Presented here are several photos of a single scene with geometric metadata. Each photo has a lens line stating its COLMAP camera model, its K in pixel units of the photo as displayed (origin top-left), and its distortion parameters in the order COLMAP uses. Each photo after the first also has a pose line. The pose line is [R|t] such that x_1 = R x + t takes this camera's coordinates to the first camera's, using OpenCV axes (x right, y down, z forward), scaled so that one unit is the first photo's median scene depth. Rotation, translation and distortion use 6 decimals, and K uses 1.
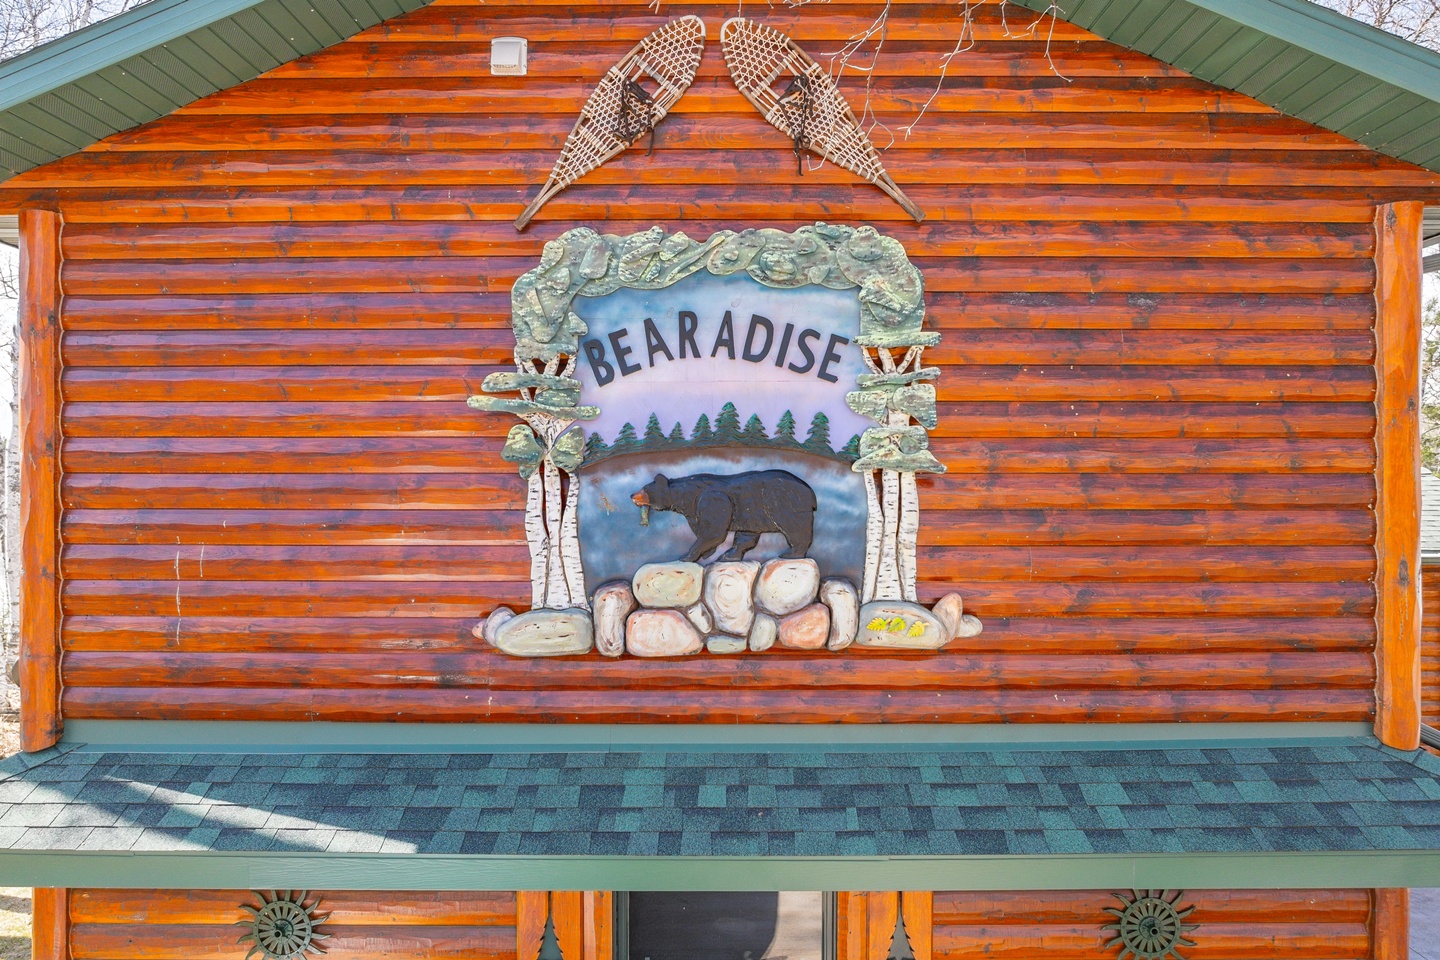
lens RADIAL K [[1025.1, 0, 707.6], [0, 1025.1, 474.4], [0, 0, 1]] dist [-0.034701, 0.021946]
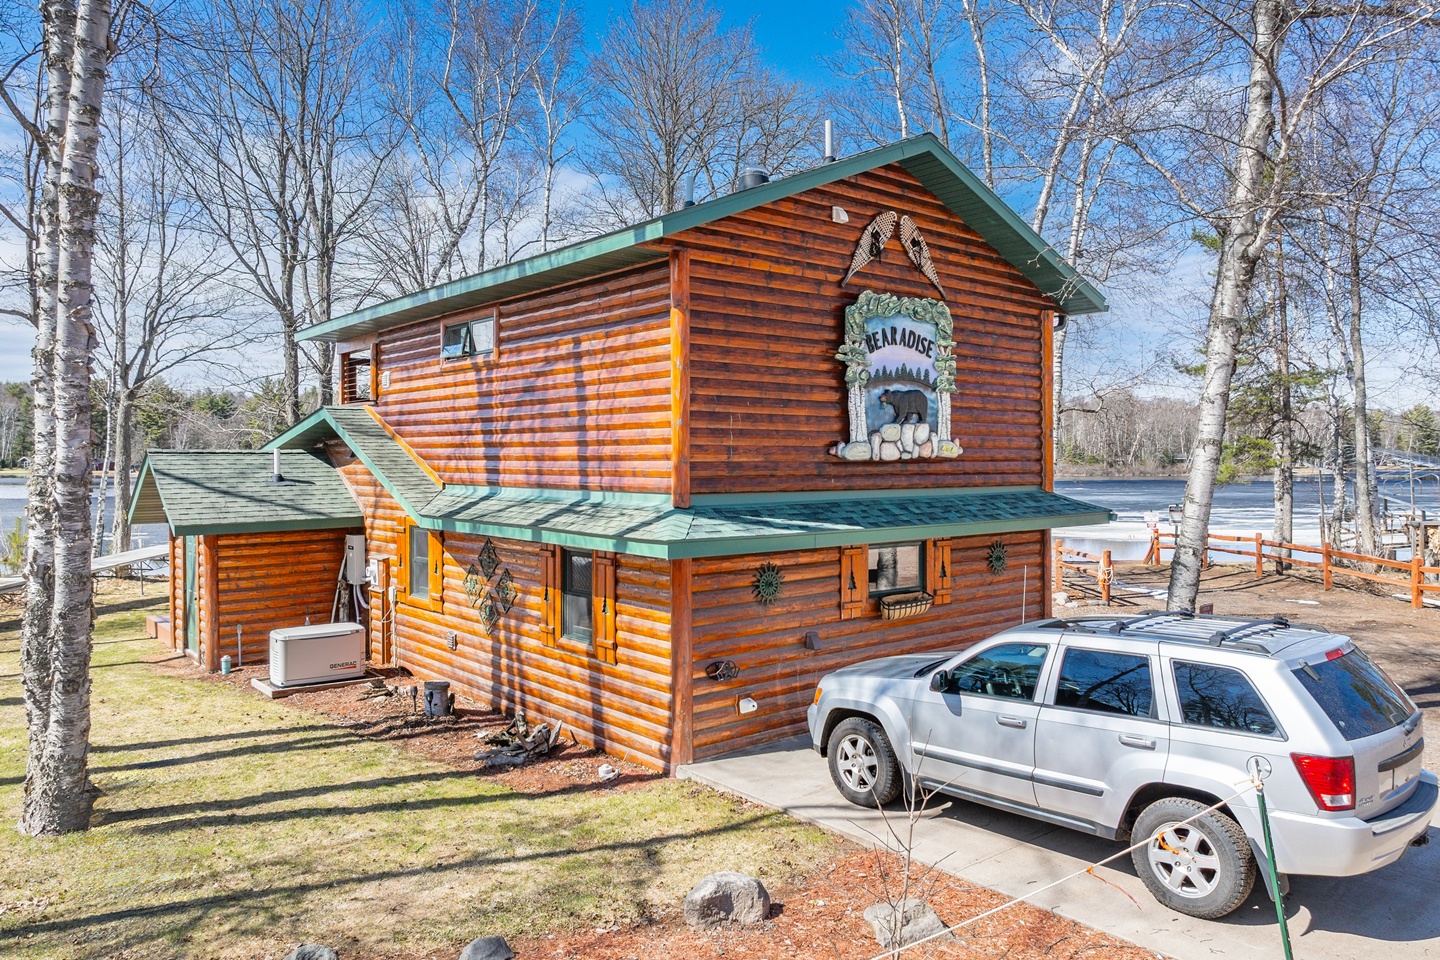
lens RADIAL K [[1025.1, 0, 724.9], [0, 1025.1, 457.4], [0, 0, 1]] dist [-0.034701, 0.021946]
pose [[0.766226, 0.002154, 0.642568, -1.997588], [0.004675, 0.999949, -0.008926, 0.189985], [-0.642555, 0.009843, 0.766177, -0.697196]]
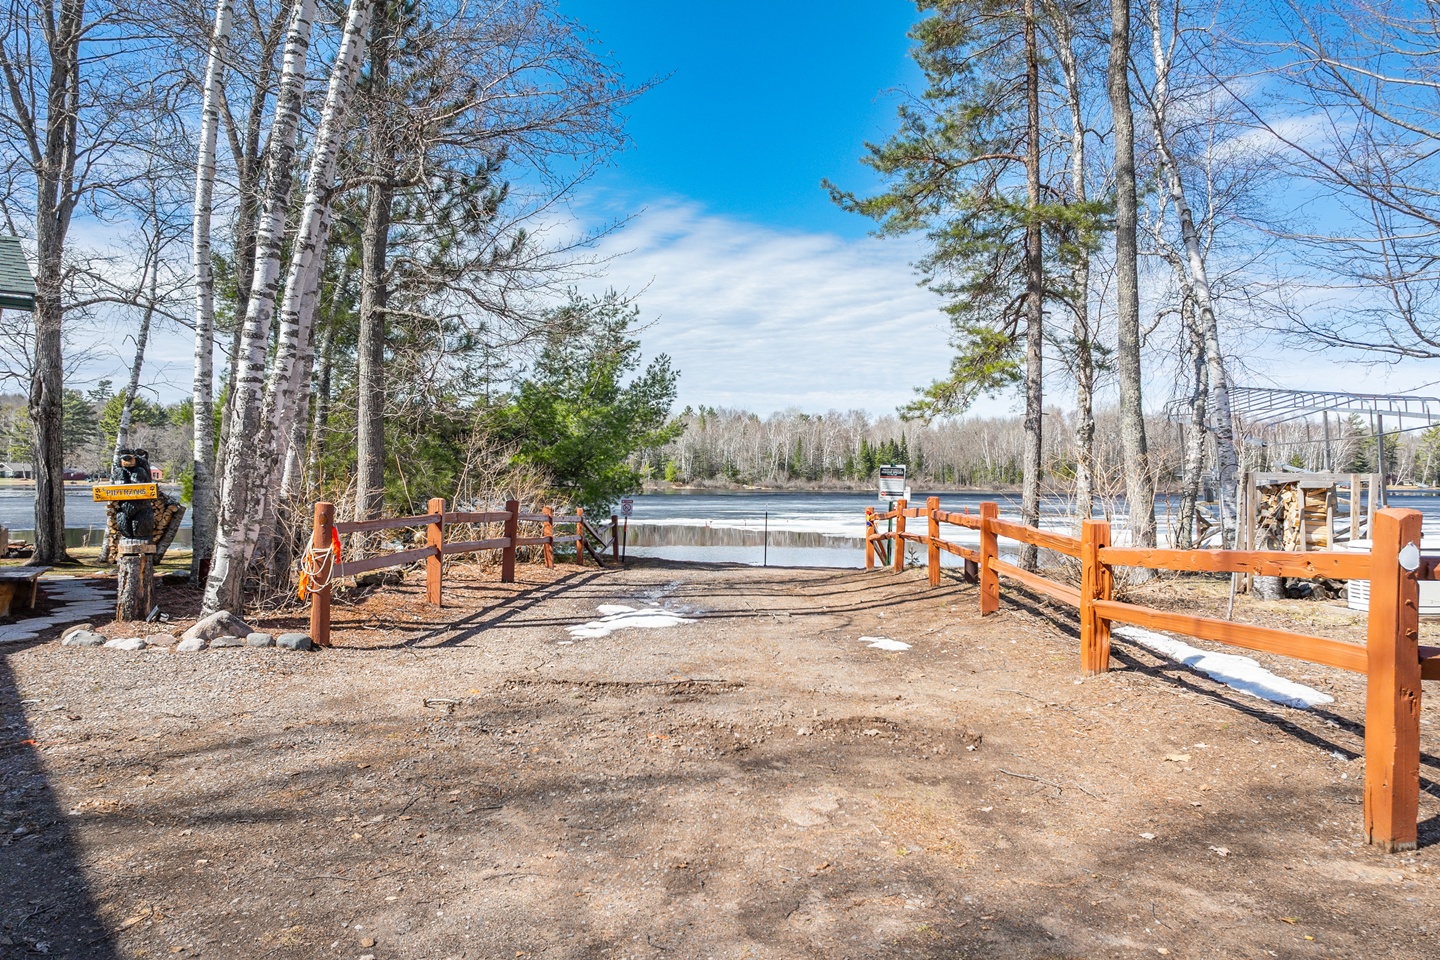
lens RADIAL K [[1025.1, 0, 722.6], [0, 1025.1, 478.3], [0, 0, 1]] dist [-0.034701, 0.021946]
pose [[0.777861, 0.006479, 0.628403, 1.768357], [-0.001525, 0.999963, -0.008421, 0.552188], [-0.628435, 0.005592, 0.777842, -0.083296]]
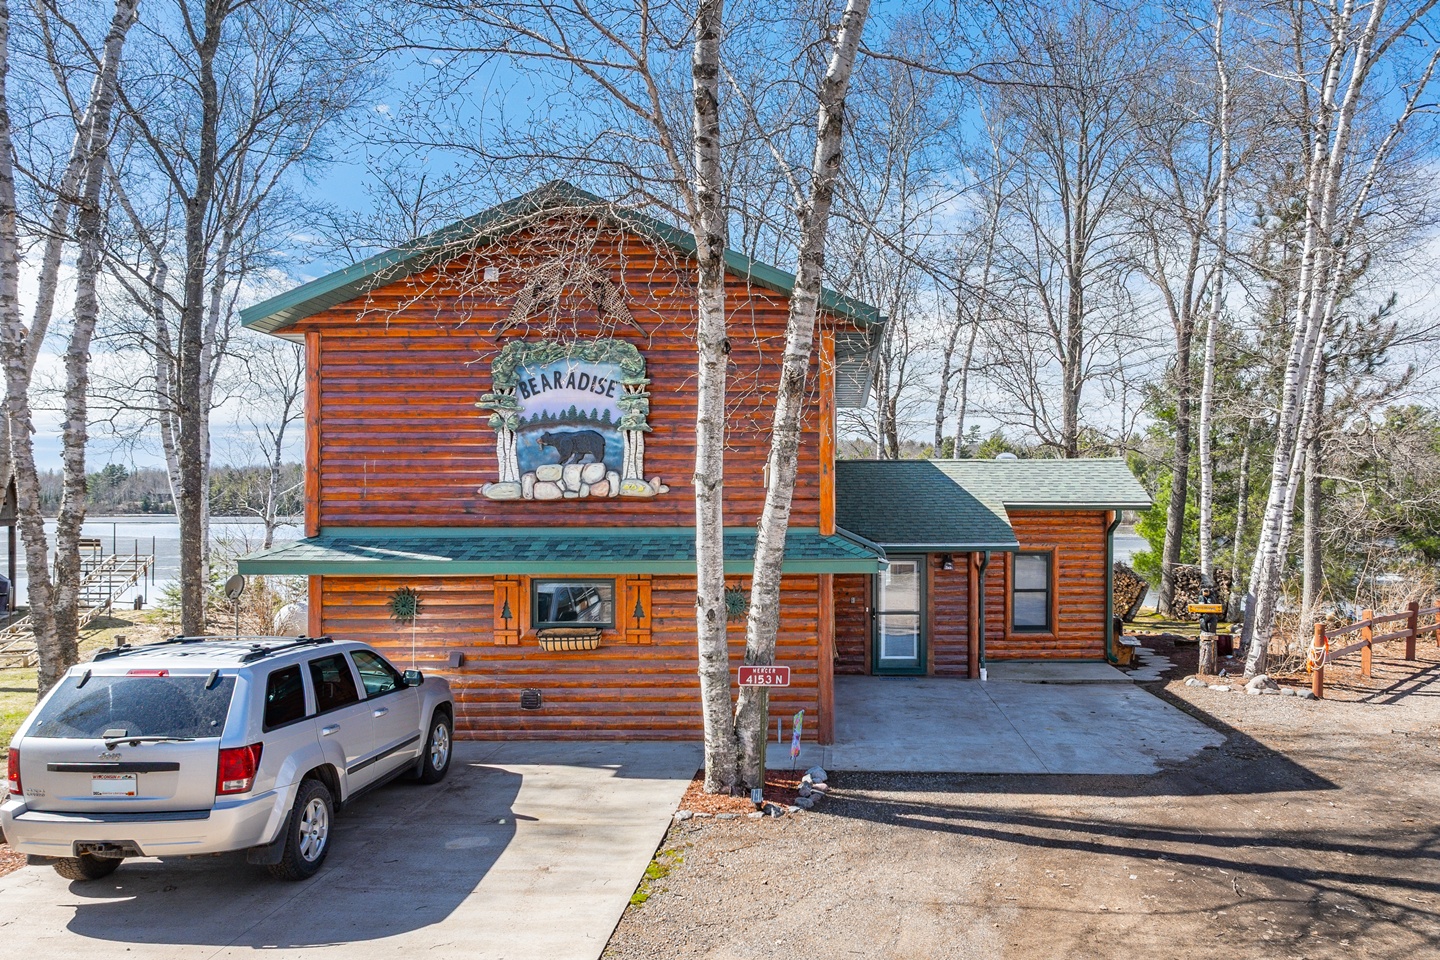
lens RADIAL K [[1070.2, 0, 840.8], [0, 1070.2, 519.3], [0, 0, 1]] dist [-0.028336, 0.013601]
pose [[0.999879, 0.000500, 0.015560, 0.679412], [-0.000555, 0.999994, 0.003518, 0.218248], [-0.015558, -0.003526, 0.999873, -1.809234]]
